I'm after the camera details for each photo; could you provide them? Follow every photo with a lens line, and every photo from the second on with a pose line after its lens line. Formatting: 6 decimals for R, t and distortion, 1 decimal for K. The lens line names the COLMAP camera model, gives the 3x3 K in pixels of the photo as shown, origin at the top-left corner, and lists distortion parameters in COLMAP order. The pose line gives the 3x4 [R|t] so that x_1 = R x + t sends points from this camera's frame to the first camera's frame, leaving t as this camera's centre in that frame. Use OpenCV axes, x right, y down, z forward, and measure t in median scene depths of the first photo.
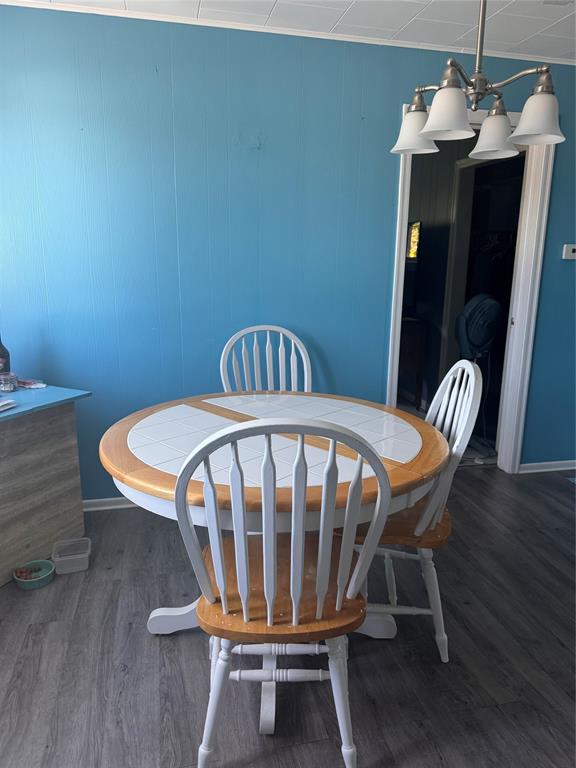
lens RADIAL K [[543.4, 0, 286.9], [0, 543.4, 387.2], [0, 0, 1]] dist [0.081443, -0.096002]
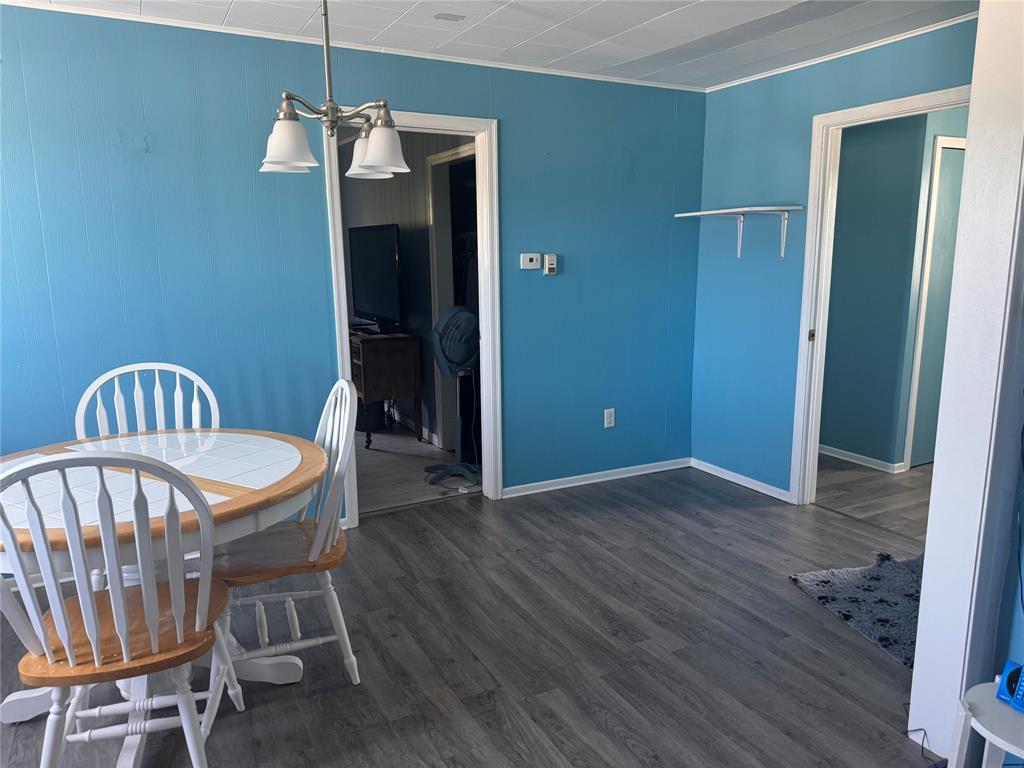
lens RADIAL K [[729.7, 0, 512.1], [0, 729.7, 393.7], [0, 0, 1]] dist [0.080730, -0.051023]
pose [[0.971777, -0.066927, 0.226208, 0.313971], [0.075347, 0.996742, -0.028782, 0.032577], [-0.223545, 0.045013, 0.973654, -0.364792]]
